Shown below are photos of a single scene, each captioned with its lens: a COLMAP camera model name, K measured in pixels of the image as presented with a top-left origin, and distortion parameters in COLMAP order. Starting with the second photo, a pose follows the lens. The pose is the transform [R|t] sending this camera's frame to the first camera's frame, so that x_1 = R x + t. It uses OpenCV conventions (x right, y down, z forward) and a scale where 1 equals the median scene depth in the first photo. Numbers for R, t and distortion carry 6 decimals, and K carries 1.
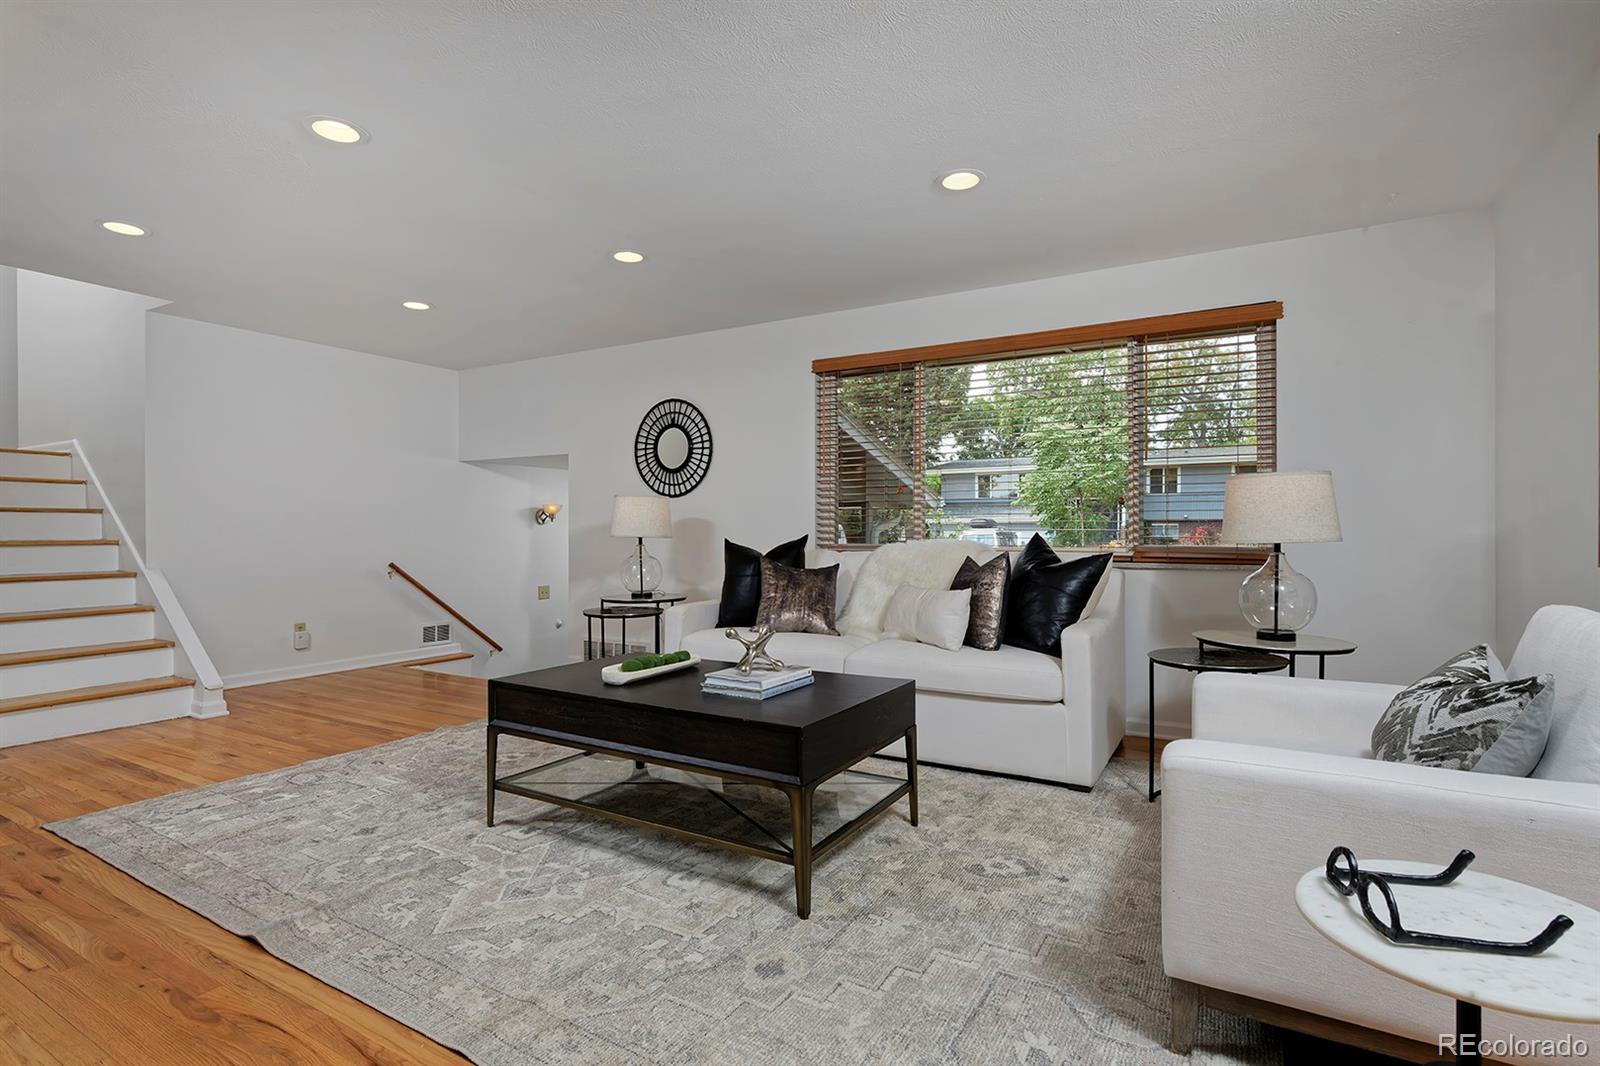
lens RADIAL K [[782.5, 0, 800.0], [0, 782.5, 533.0], [0, 0, 1]] dist [0.000668, 0.001283]
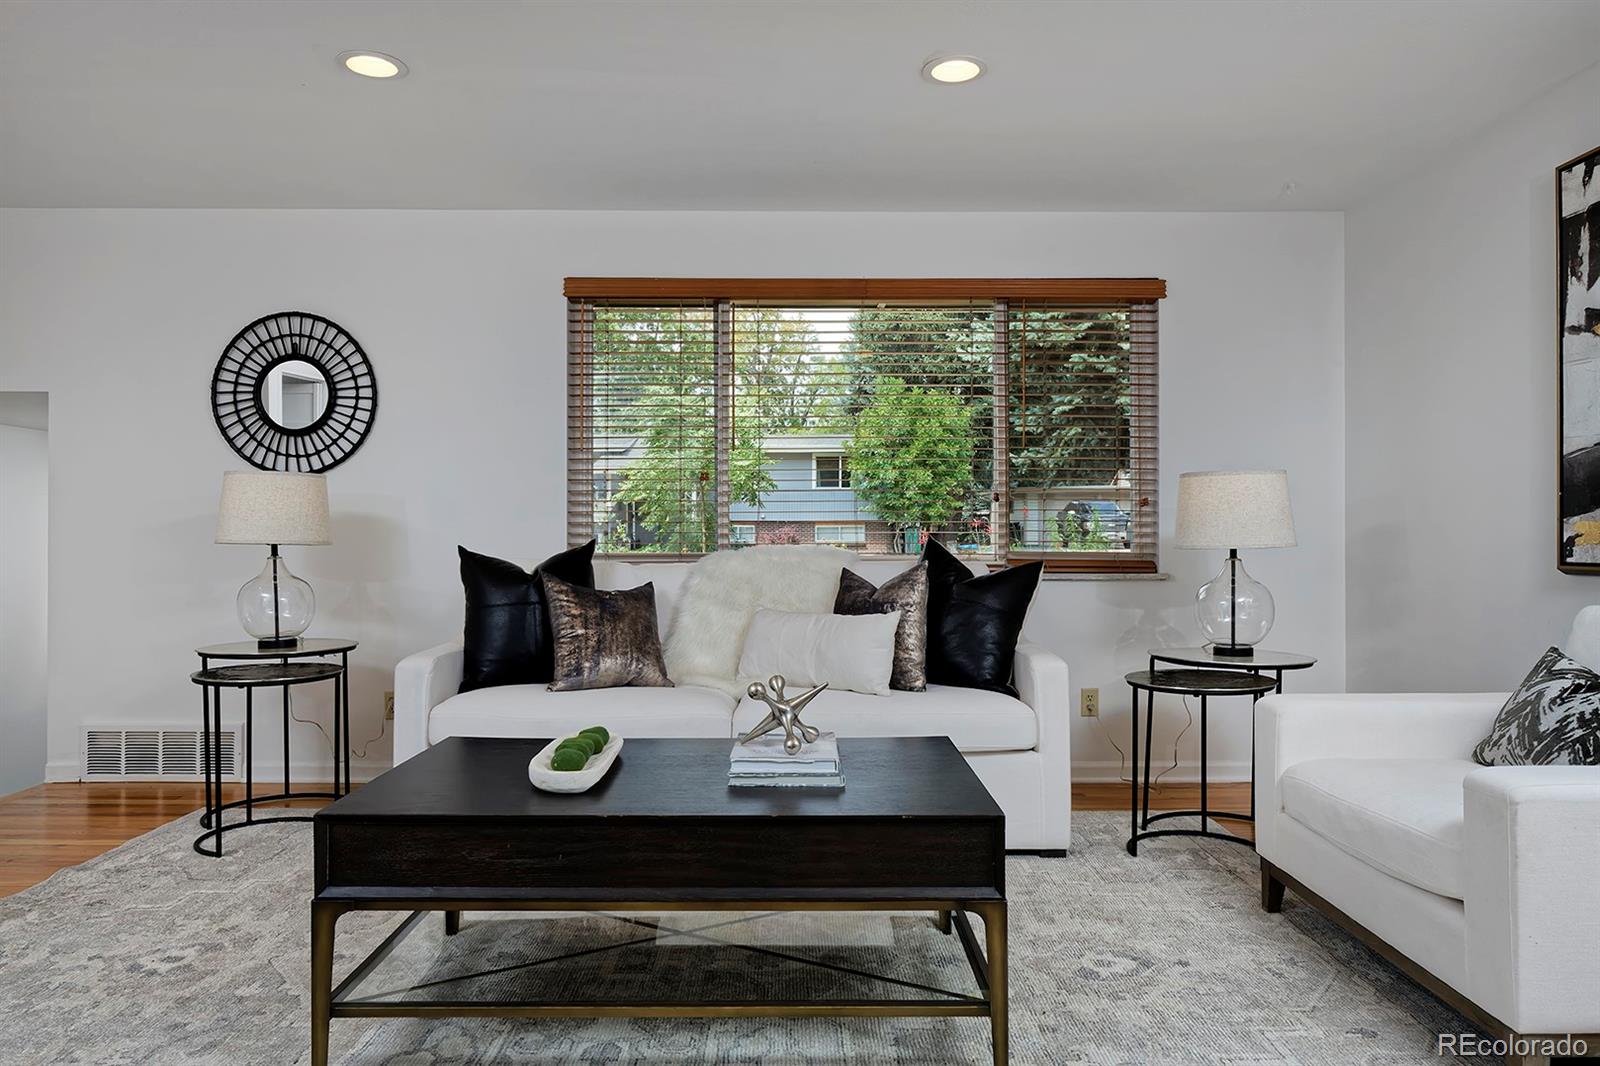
lens RADIAL K [[1069.9, 0, 800.0], [0, 1069.9, 533.0], [0, 0, 1]] dist [-0.001676, 0.002358]
pose [[0.862304, 0.001533, 0.506389, -0.295700], [-0.000378, 0.999997, -0.002384, -0.001294], [-0.506391, 0.001864, 0.862302, 0.124330]]
